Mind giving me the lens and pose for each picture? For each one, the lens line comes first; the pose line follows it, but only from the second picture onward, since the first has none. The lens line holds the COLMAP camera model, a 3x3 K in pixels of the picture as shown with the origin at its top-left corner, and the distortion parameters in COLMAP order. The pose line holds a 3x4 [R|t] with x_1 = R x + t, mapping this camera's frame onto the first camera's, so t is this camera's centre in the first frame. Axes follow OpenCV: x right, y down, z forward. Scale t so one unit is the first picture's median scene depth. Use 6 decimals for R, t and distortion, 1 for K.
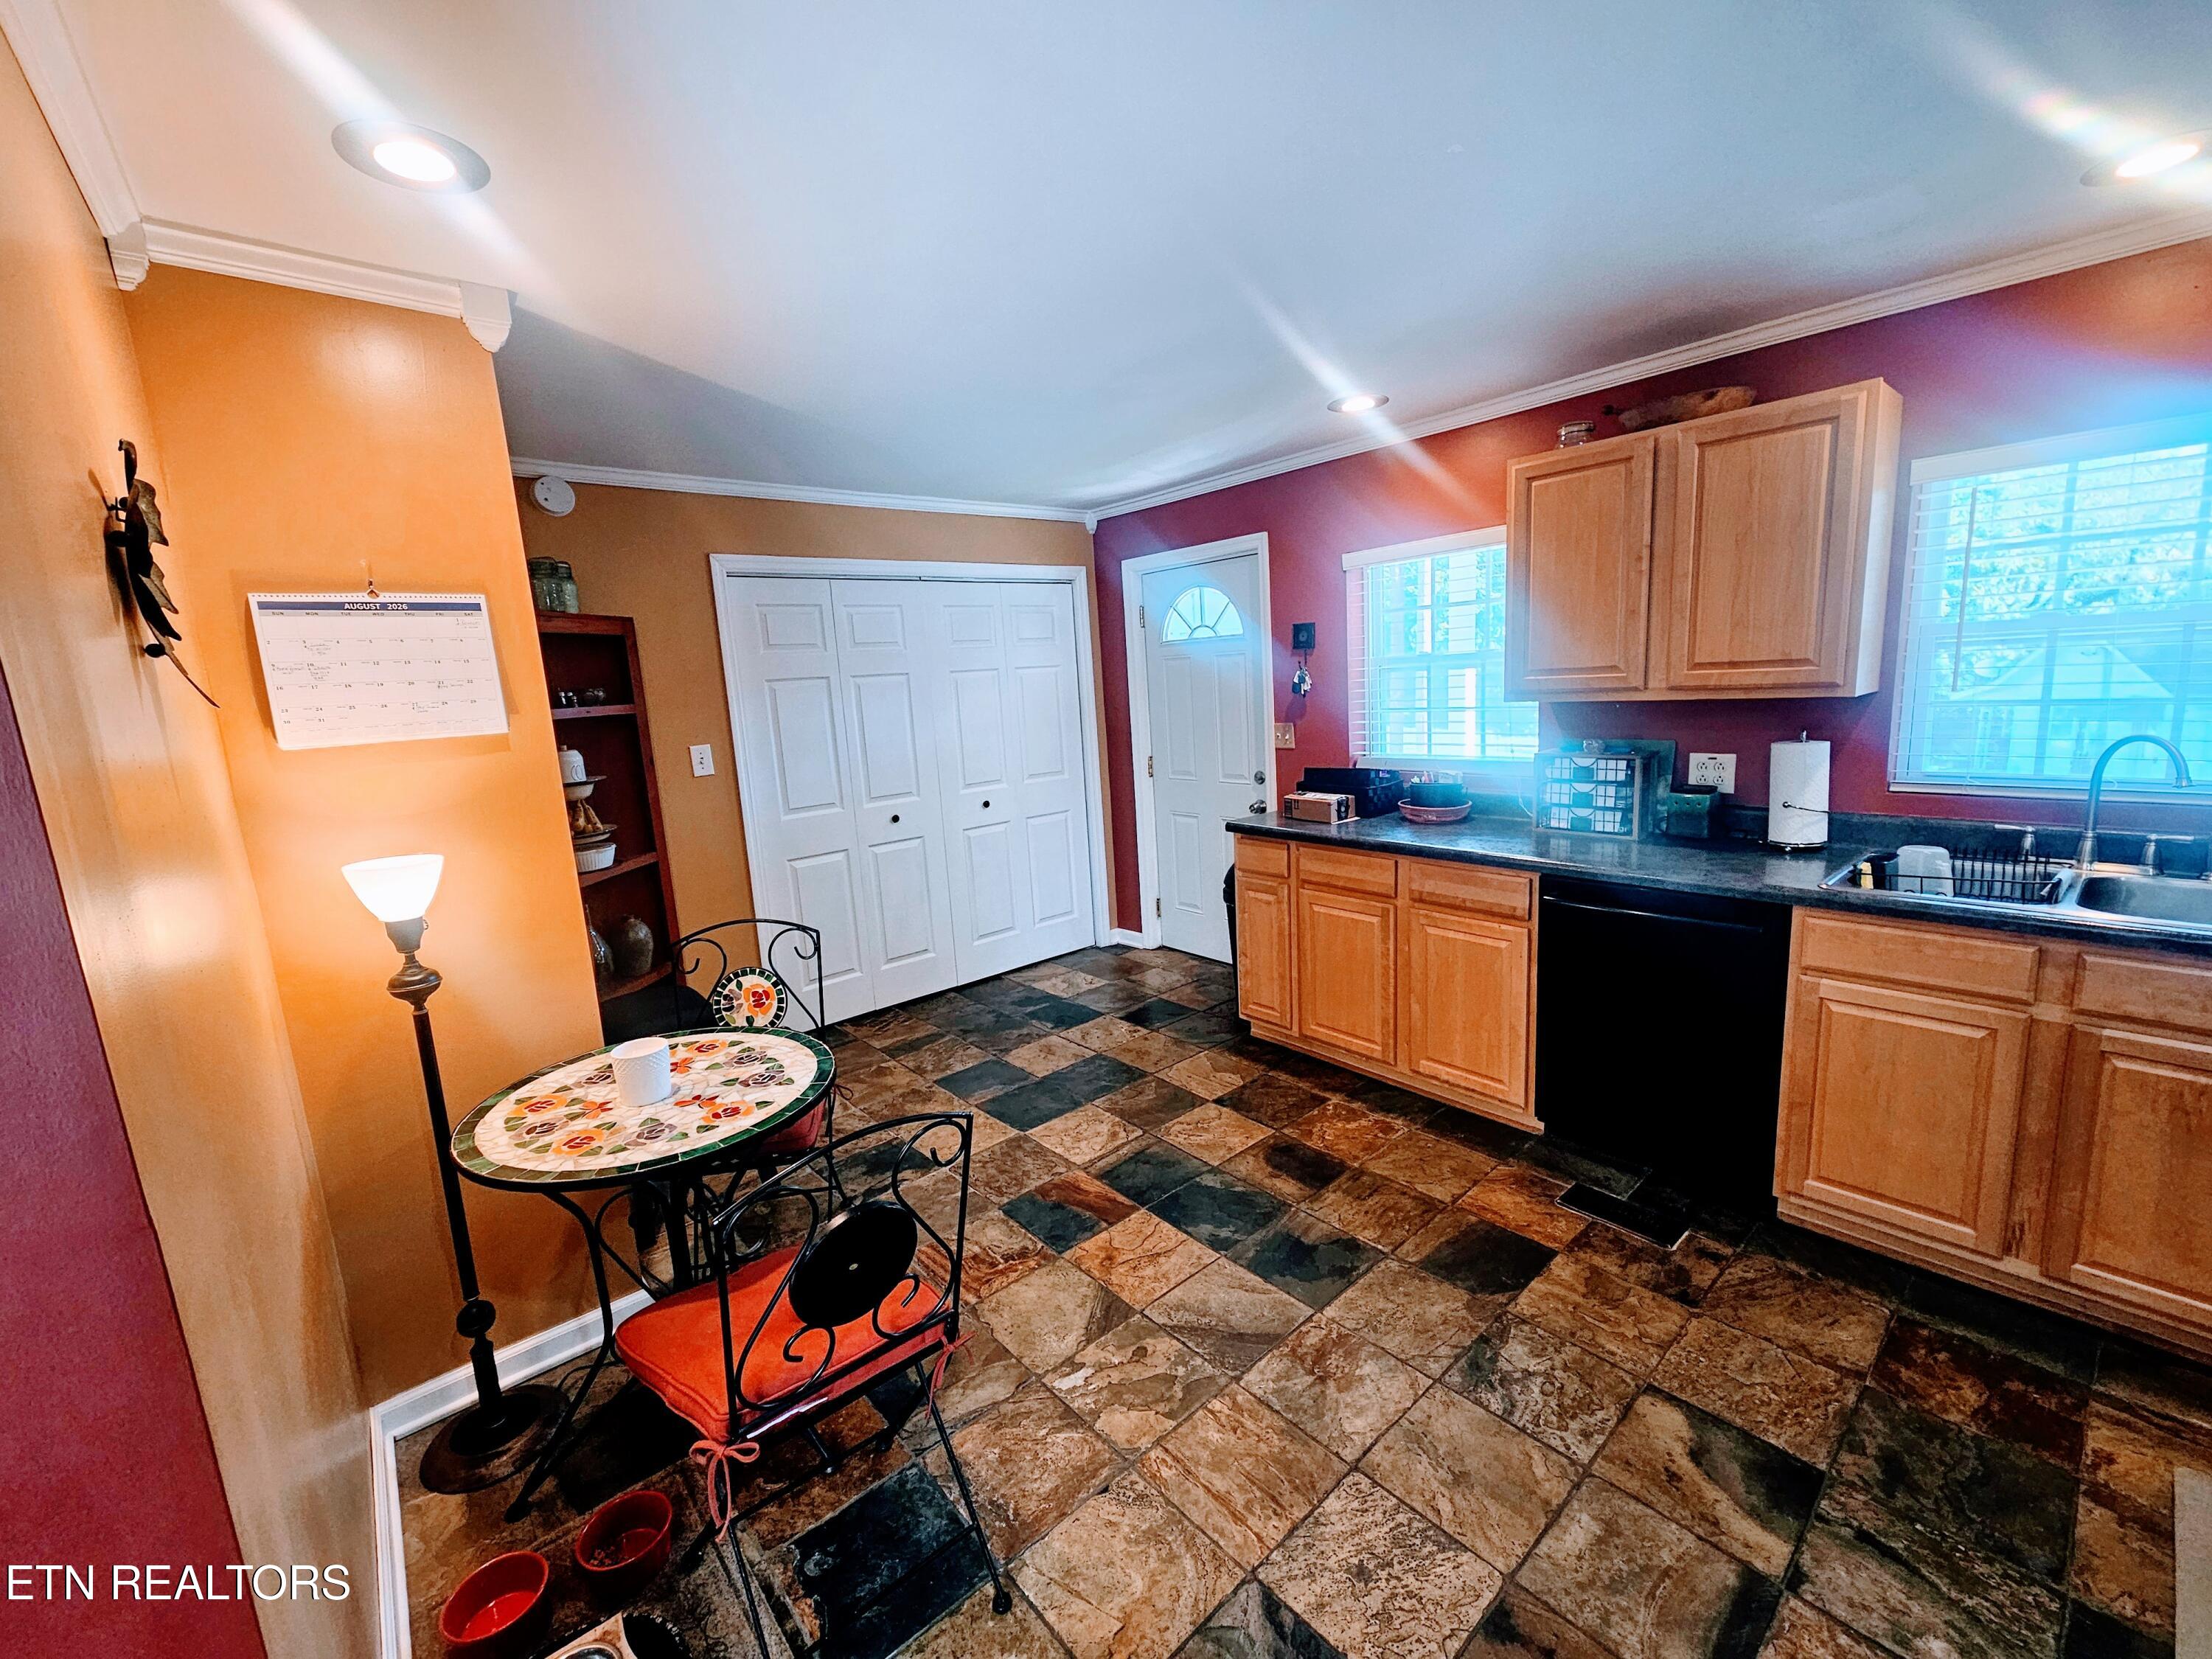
lens RADIAL K [[910.1, 0, 1100.0], [0, 910.1, 830.8], [0, 0, 1]] dist [-0.000569, 0.000520]
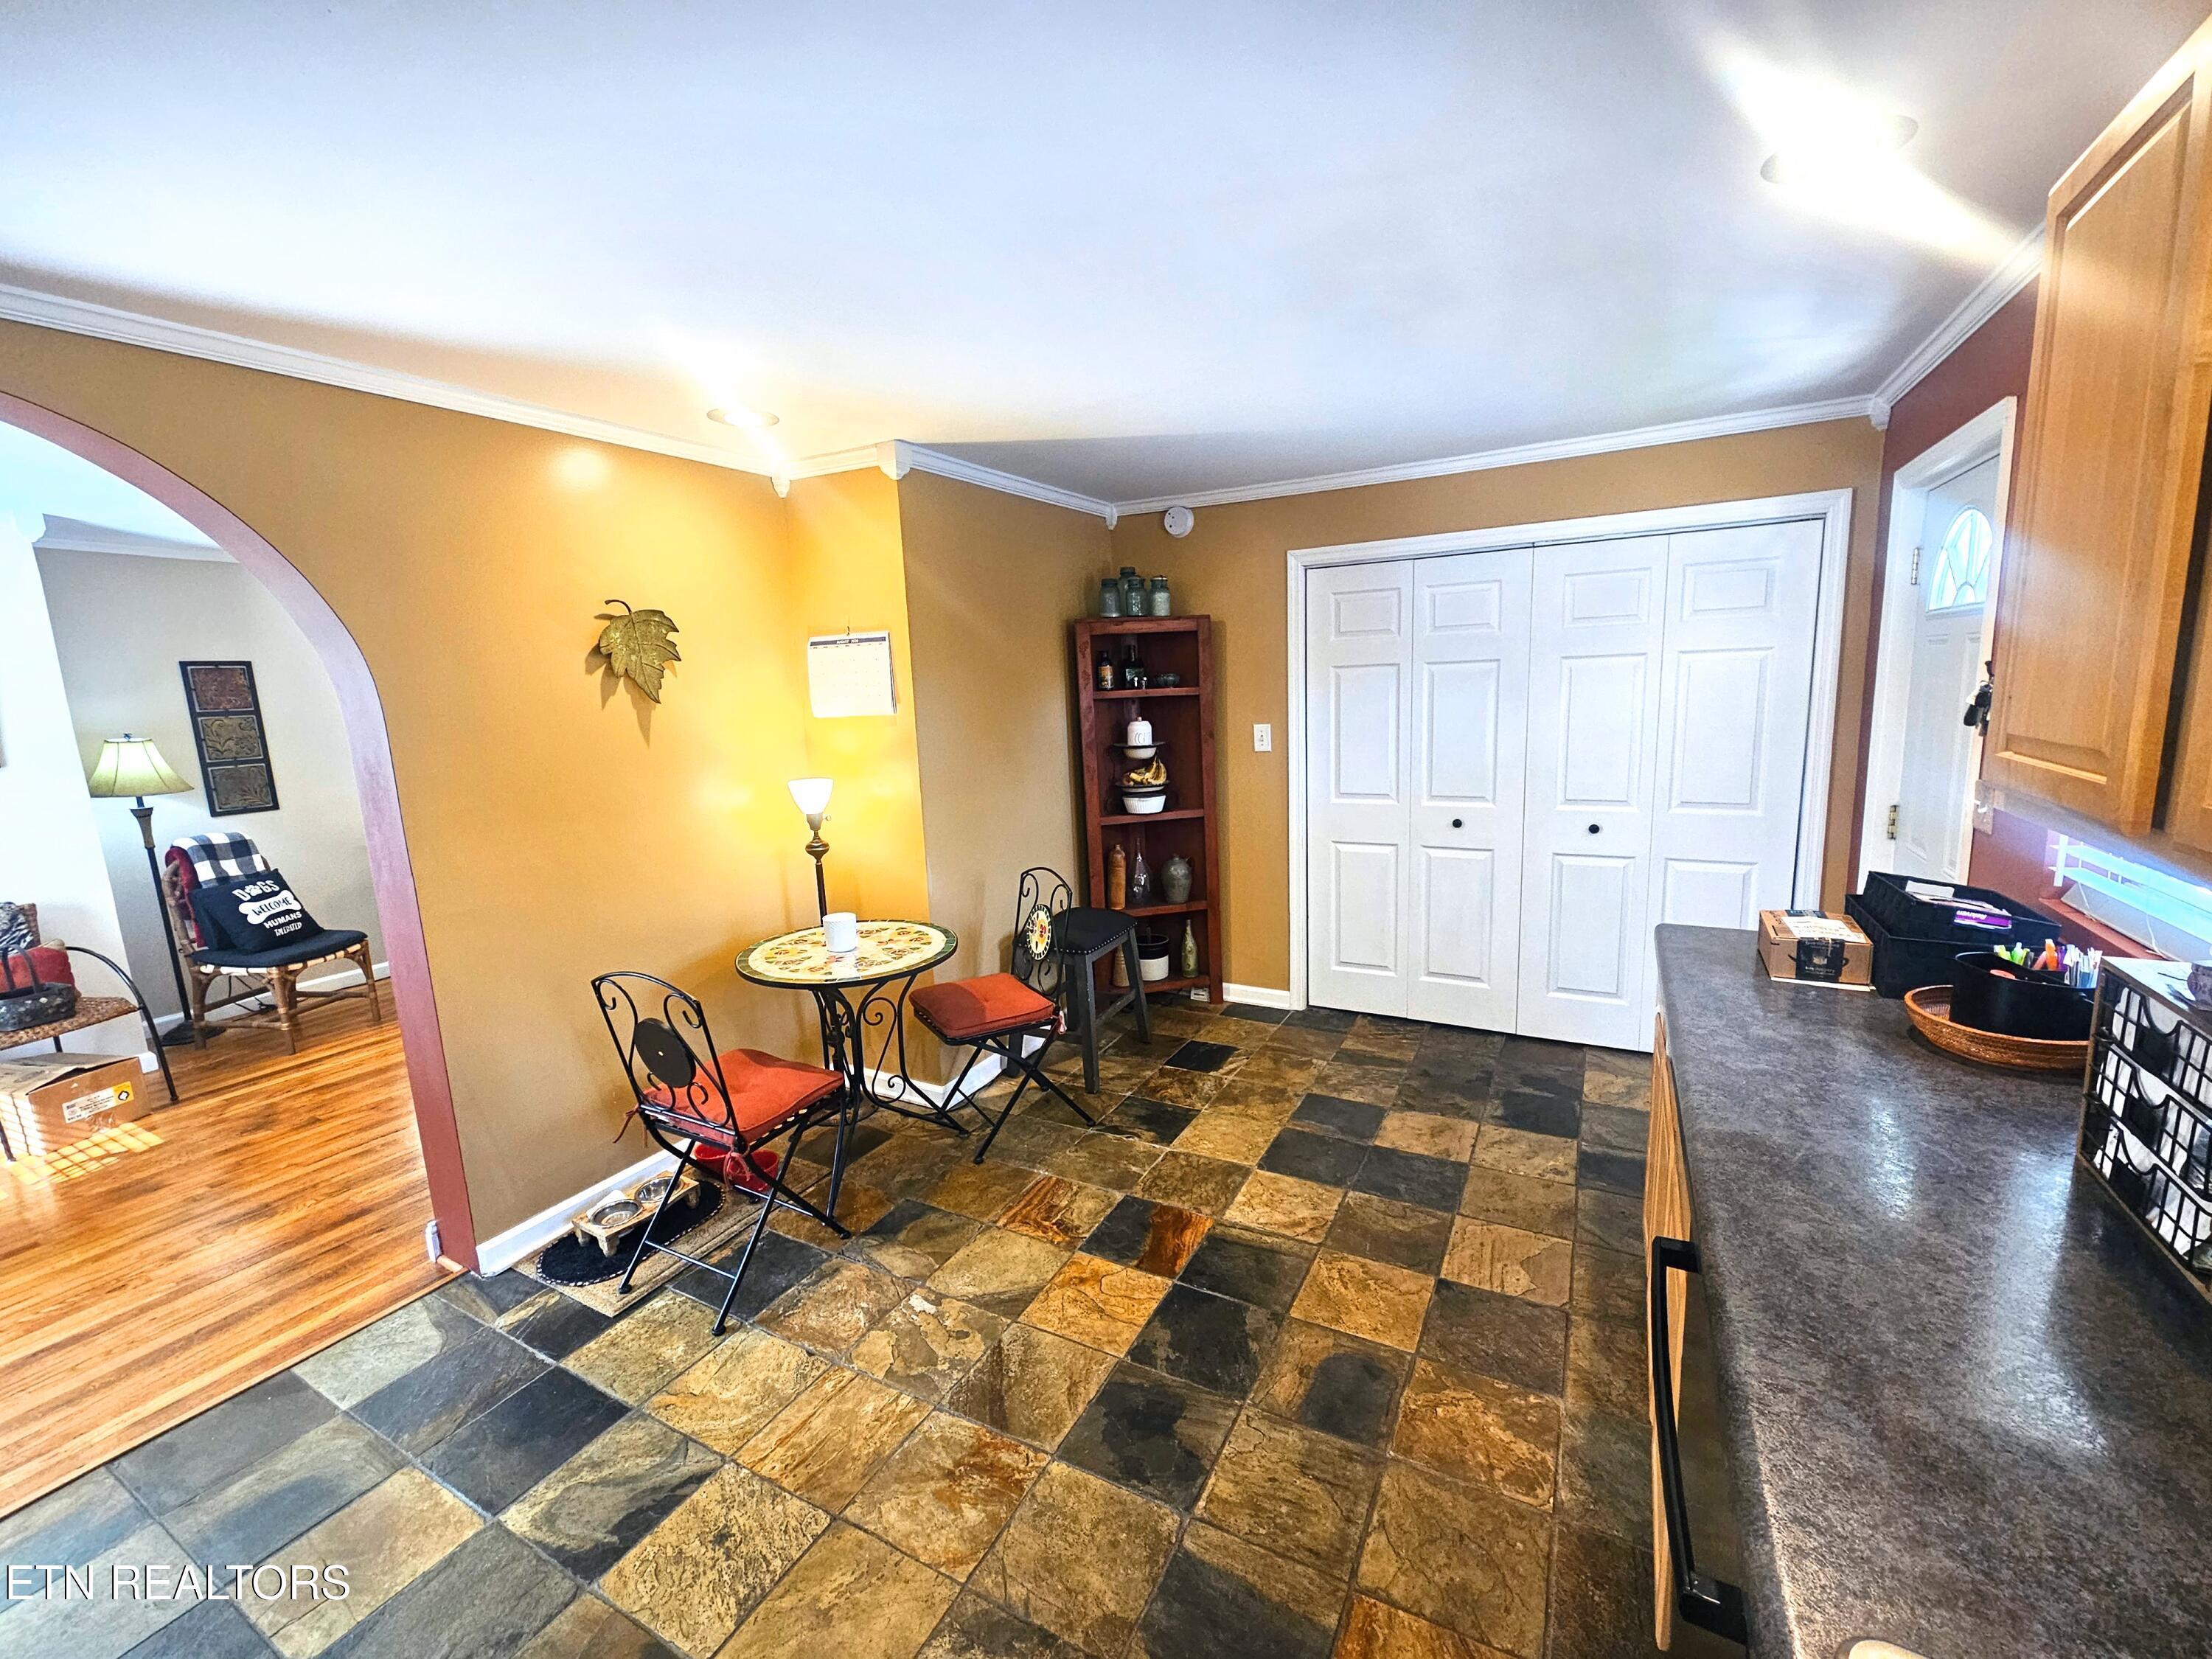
lens RADIAL K [[910.1, 0, 1100.8], [0, 910.1, 831.4], [0, 0, 1]] dist [-0.000569, 0.000520]
pose [[0.355150, 0.196450, -0.913934, 0.803433], [-0.138738, 0.977919, 0.156290, -0.165301], [0.924457, 0.071291, 0.374563, 0.586805]]
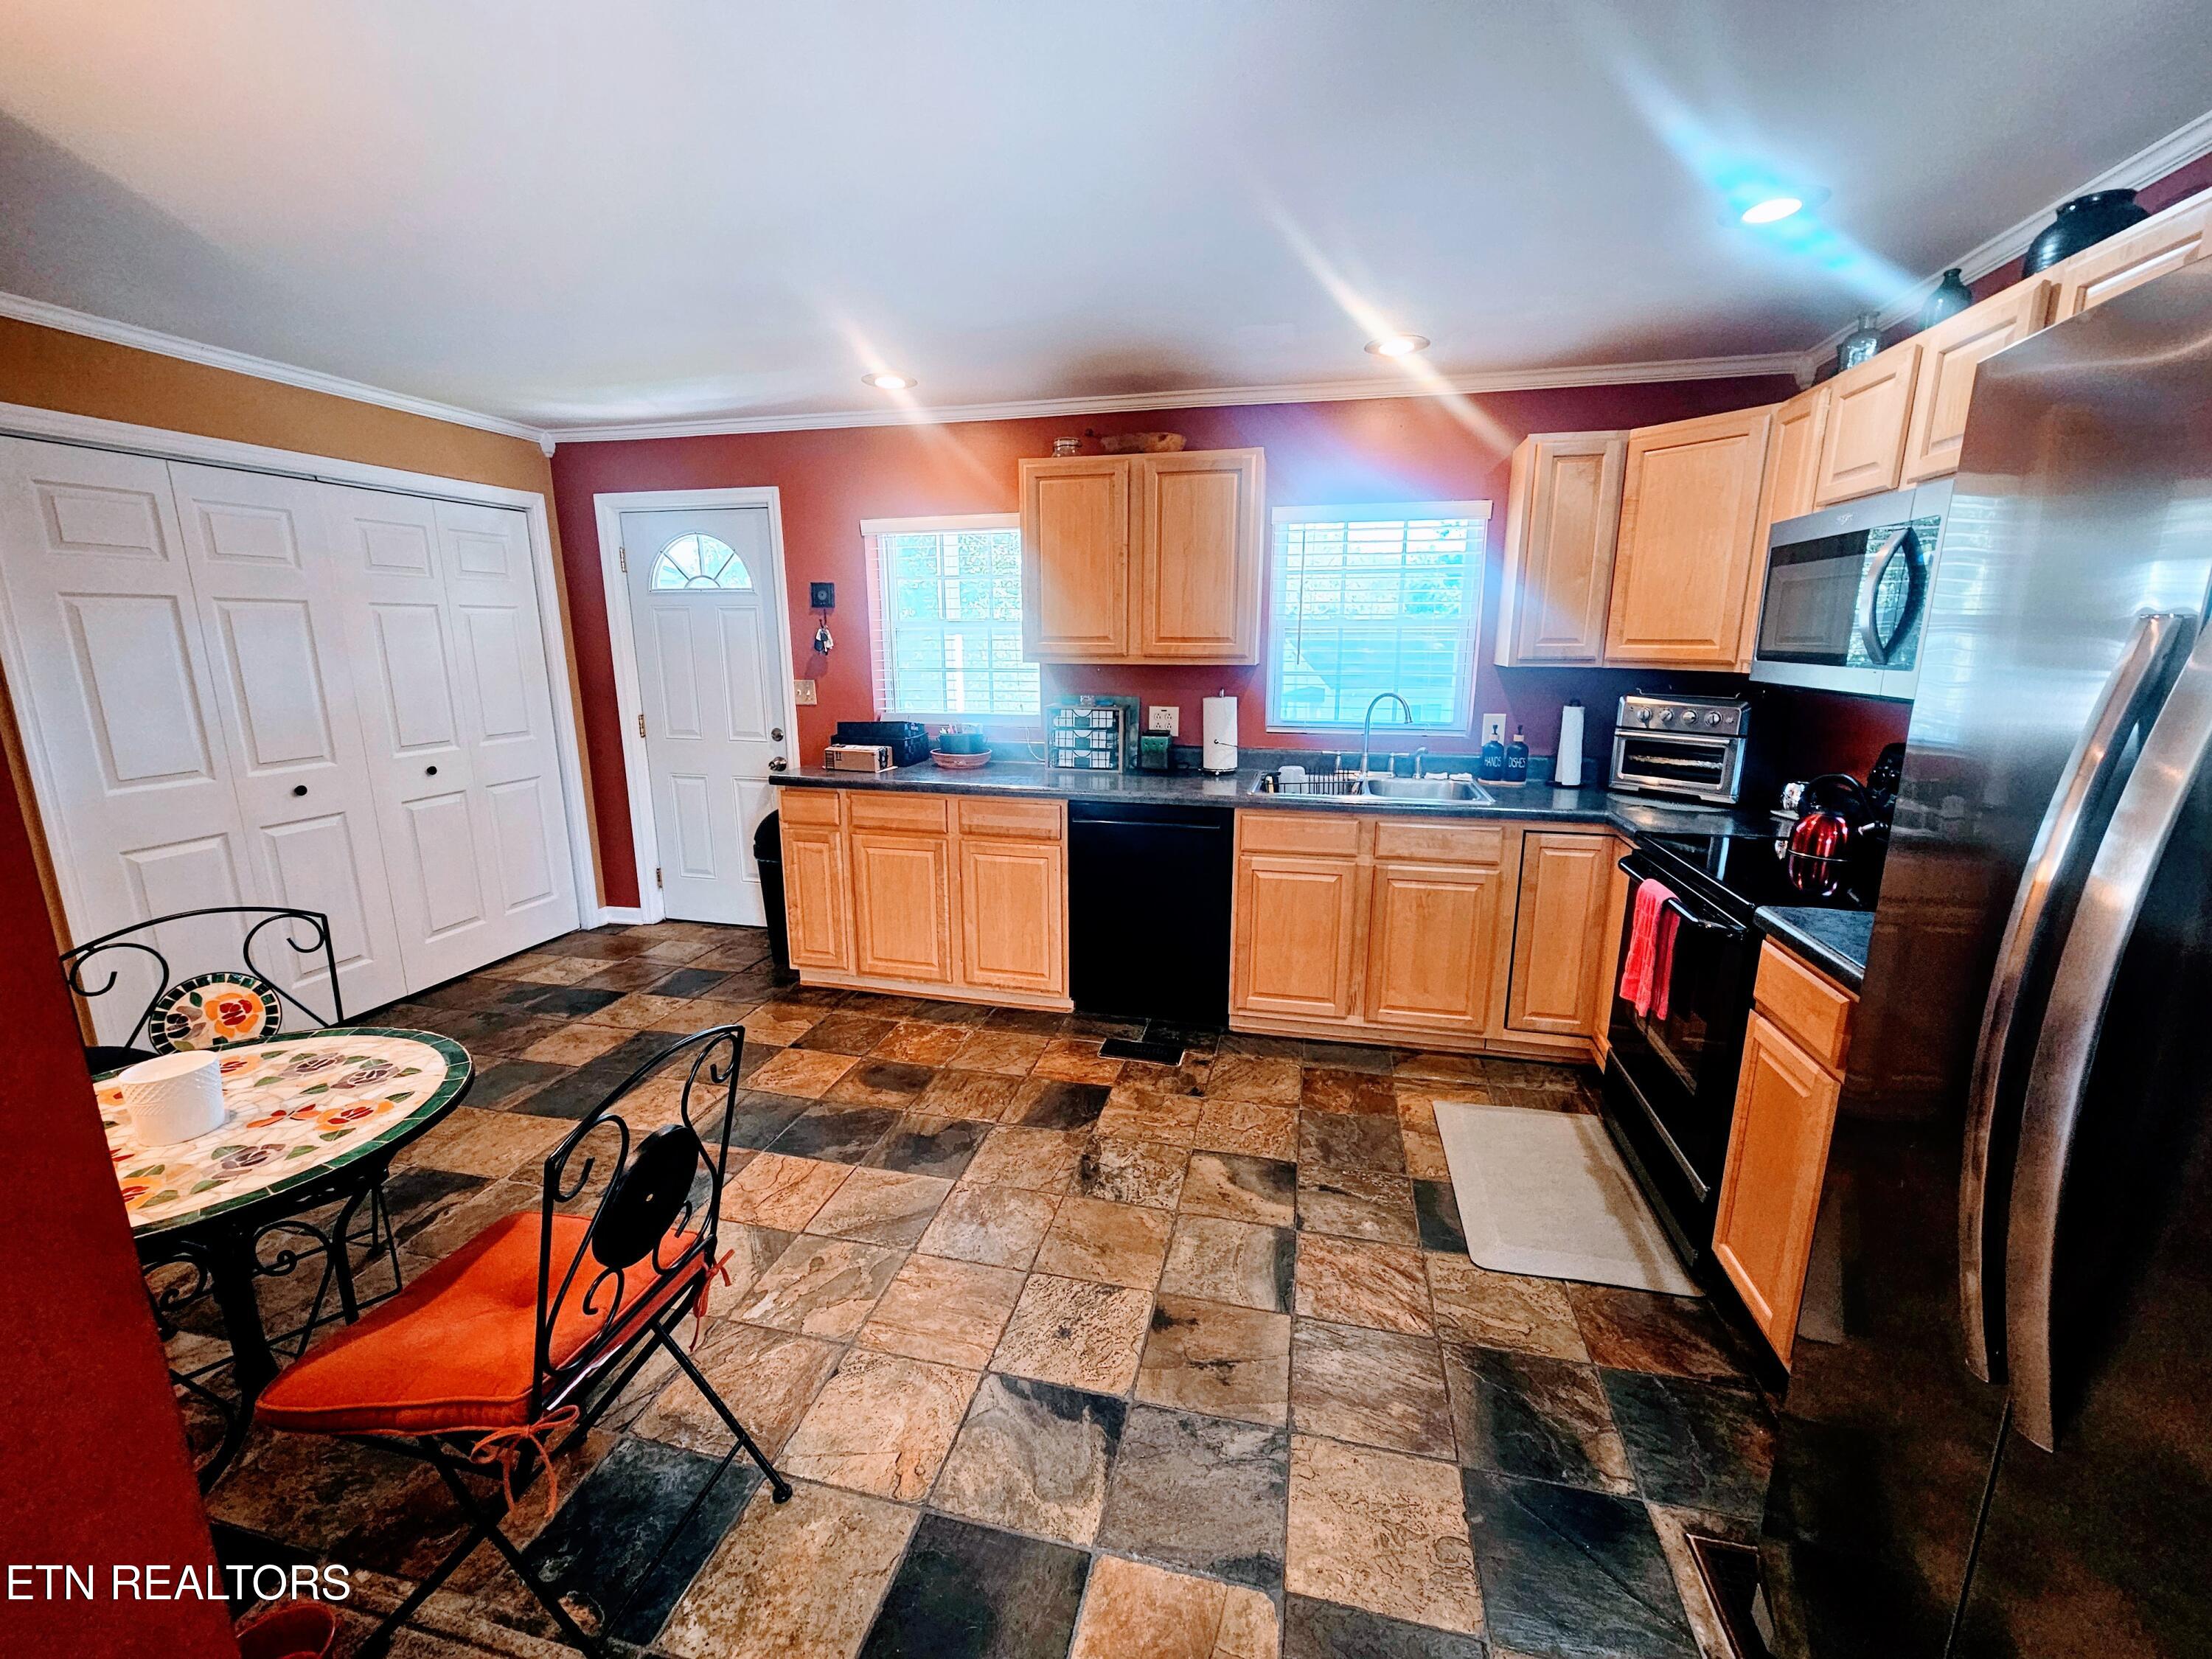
lens RADIAL K [[910.1, 0, 1102.1], [0, 910.1, 829.8], [0, 0, 1]] dist [-0.000569, 0.000520]
pose [[0.805924, -0.067112, 0.588203, -0.228503], [0.052257, 0.997740, 0.042238, 0.038966], [-0.589708, -0.003303, 0.807610, -0.034878]]
